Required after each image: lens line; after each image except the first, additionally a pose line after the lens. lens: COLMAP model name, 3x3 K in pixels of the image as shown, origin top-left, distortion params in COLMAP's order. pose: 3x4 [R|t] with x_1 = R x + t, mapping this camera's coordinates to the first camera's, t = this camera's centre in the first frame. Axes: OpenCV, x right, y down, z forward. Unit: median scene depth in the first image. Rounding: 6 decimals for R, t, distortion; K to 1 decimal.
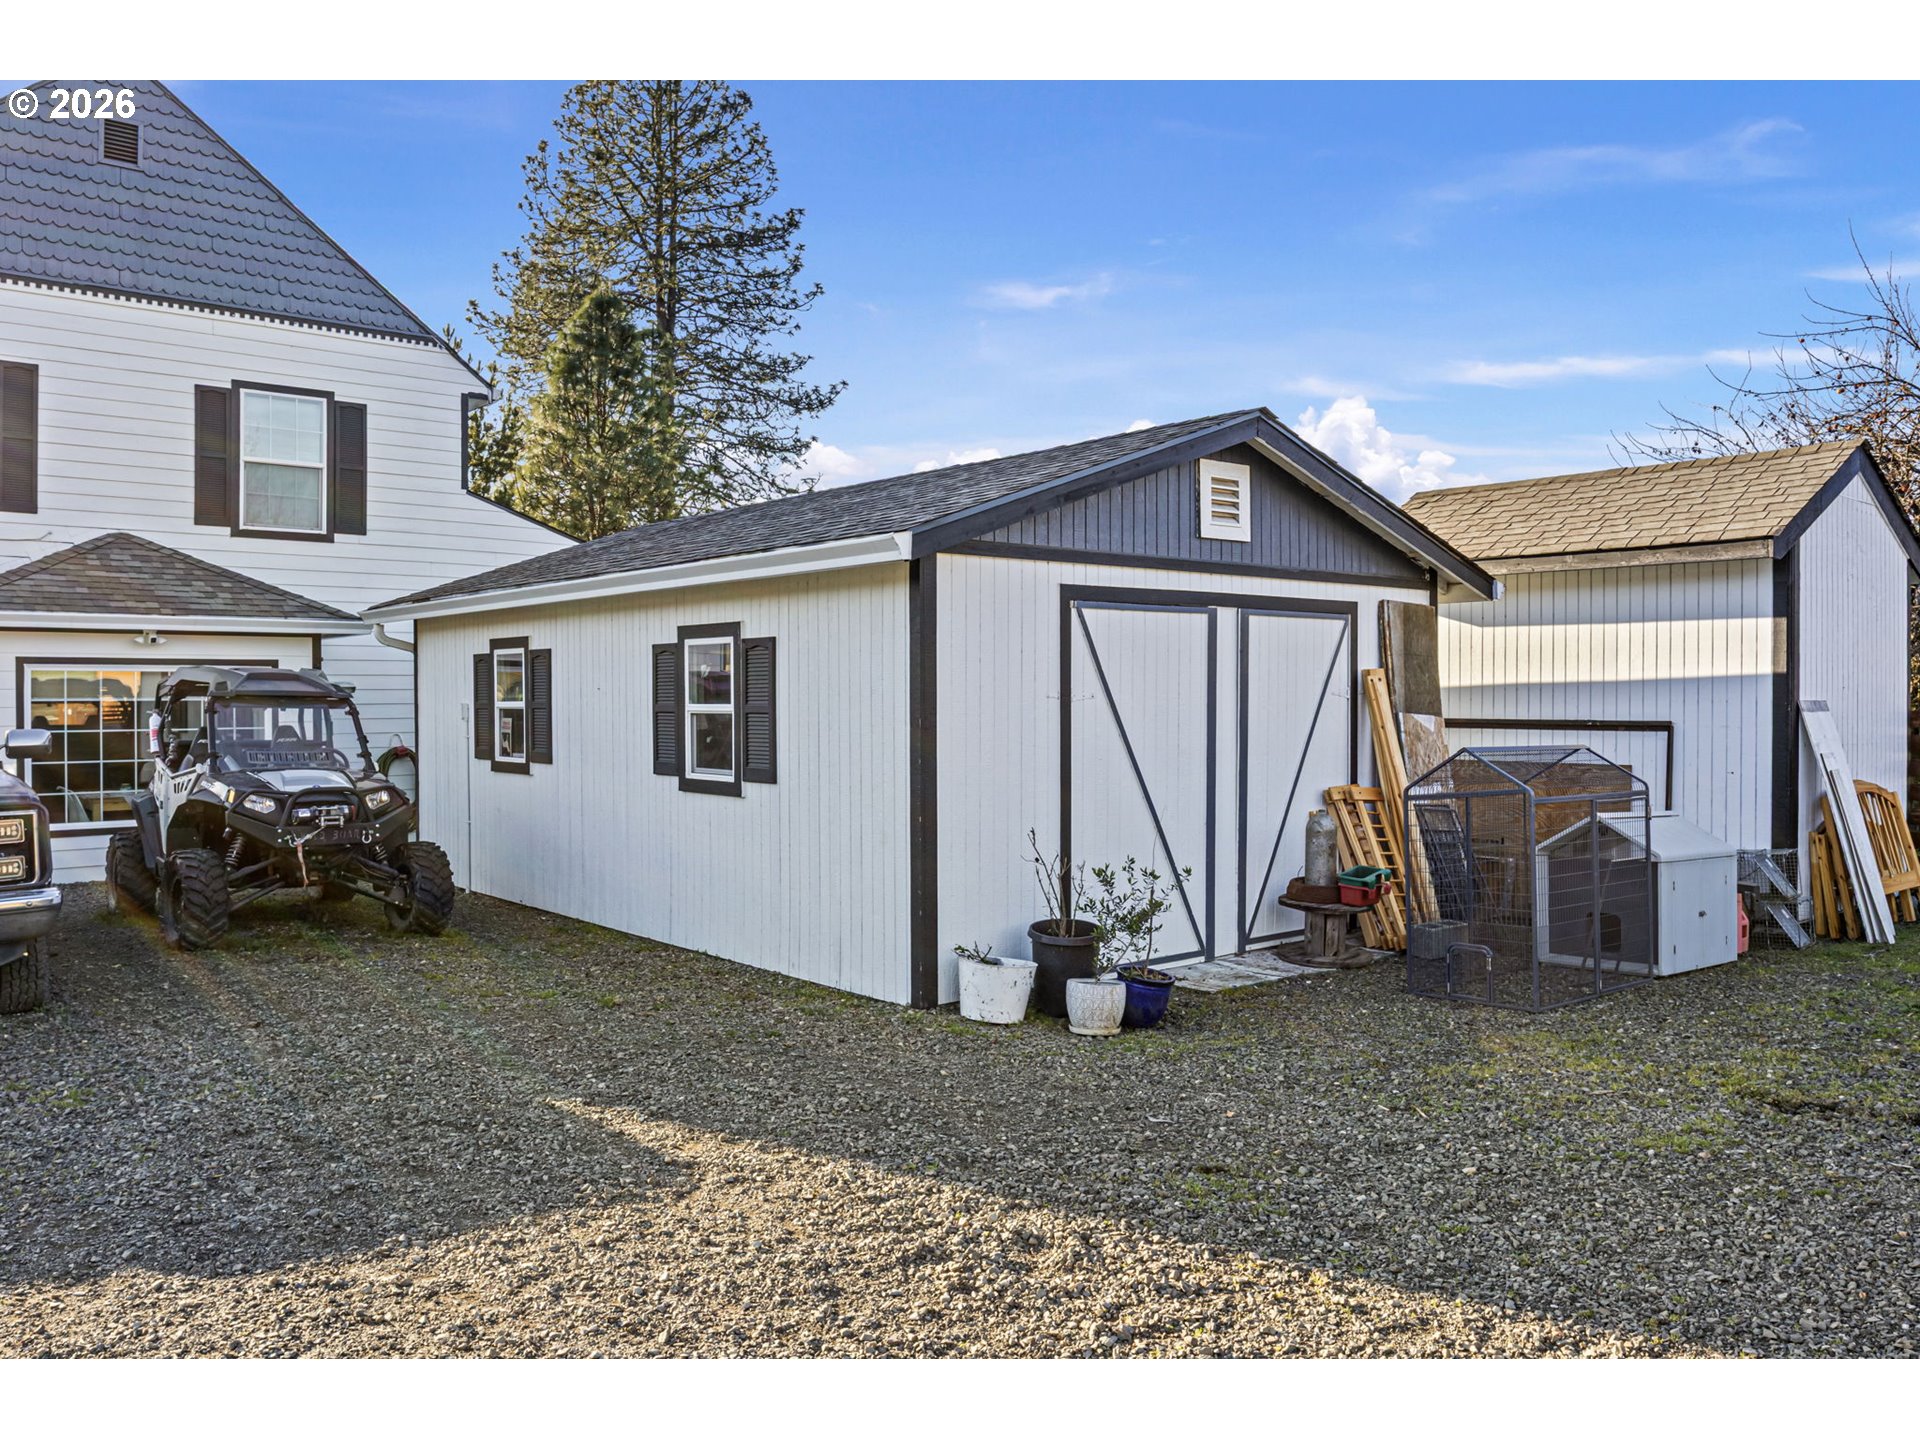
lens RADIAL K [[1434.0, 0, 962.4], [0, 1434.0, 712.3], [0, 0, 1]] dist [-0.030178, -0.001127]
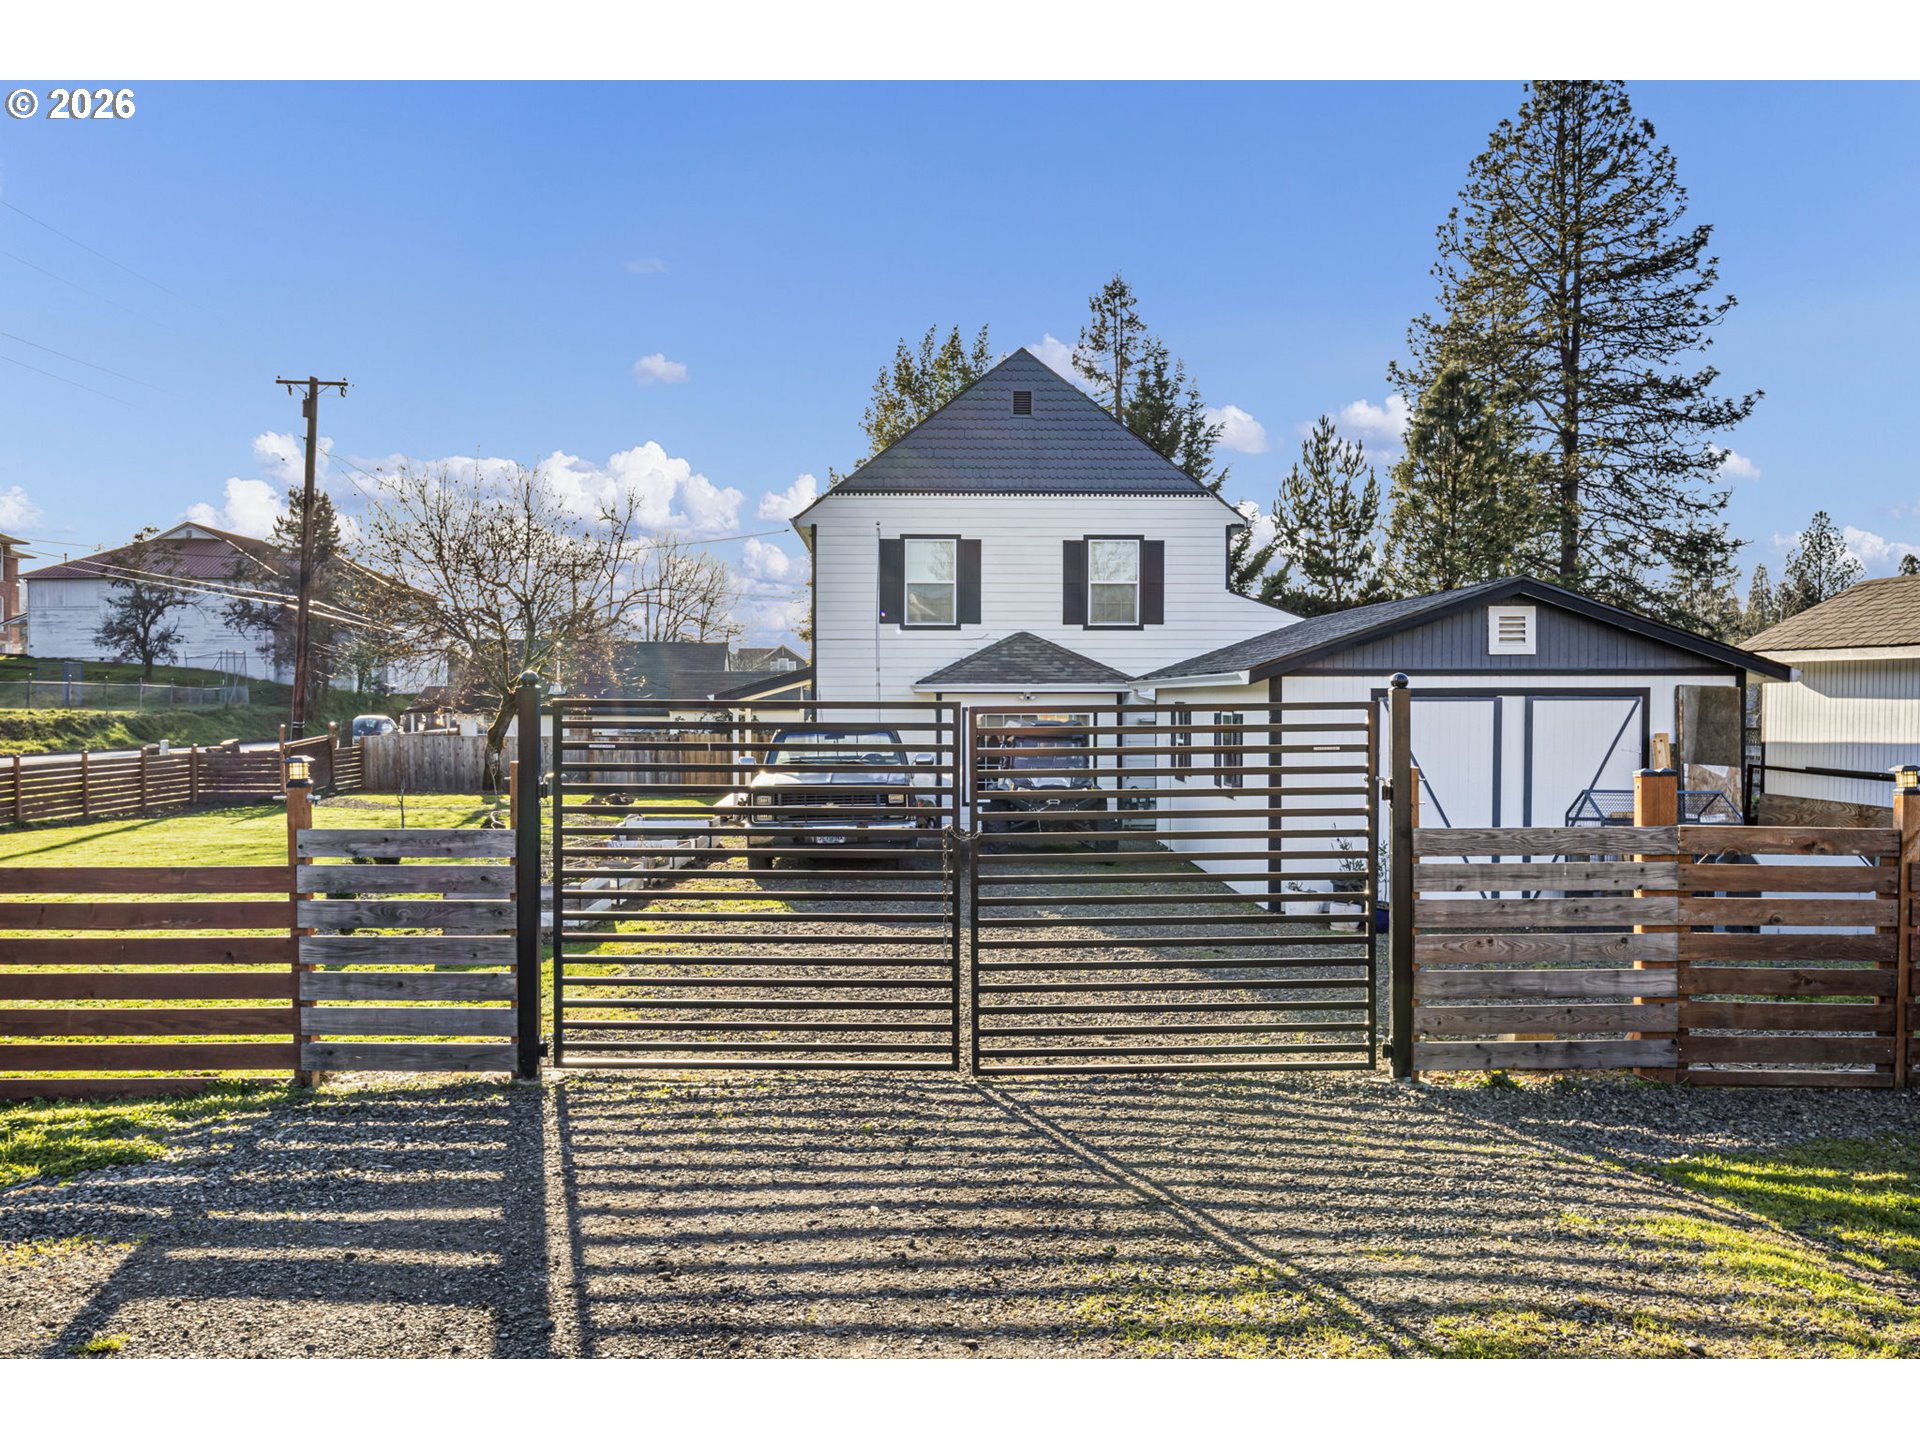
lens RADIAL K [[1434.0, 0, 962.4], [0, 1434.0, 712.3], [0, 0, 1]] dist [-0.030178, -0.001127]
pose [[0.775648, 0.010467, -0.631079, 0.417891], [-0.011128, 0.999934, 0.002906, -0.030937], [0.631068, 0.004769, 0.775713, -0.369813]]
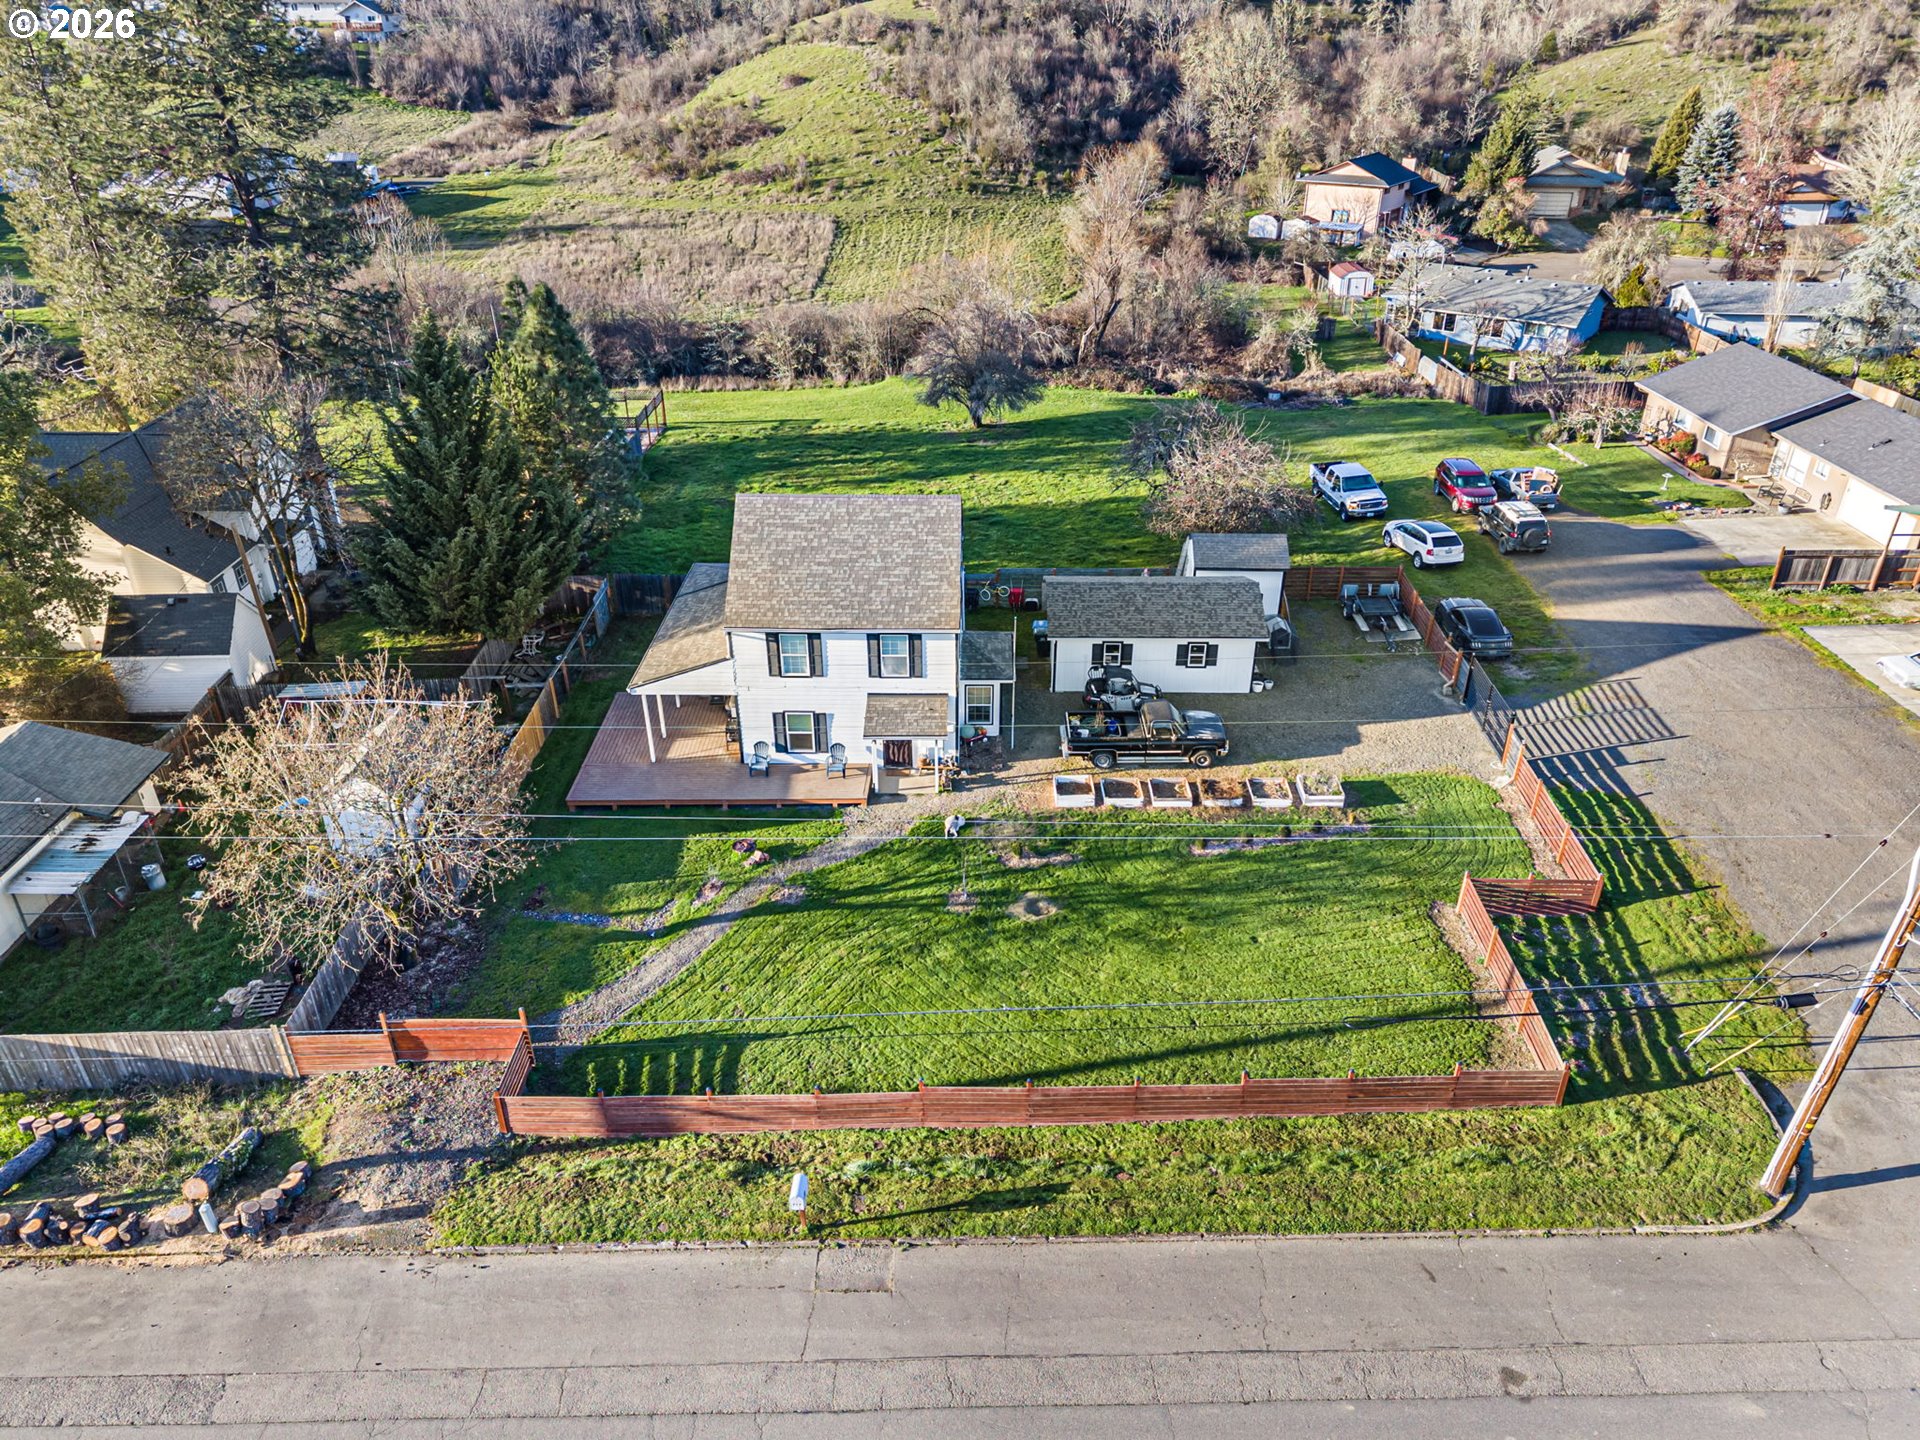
lens RADIAL K [[1282.1, 0, 954.5], [0, 1282.1, 715.1], [0, 0, 1]] dist [0.033756, -0.032201]
pose [[0.669616, -0.361915, 0.648562, -2.511389], [0.011500, 0.878187, 0.478179, -1.336555], [-0.742619, -0.312738, 0.592210, -0.835720]]
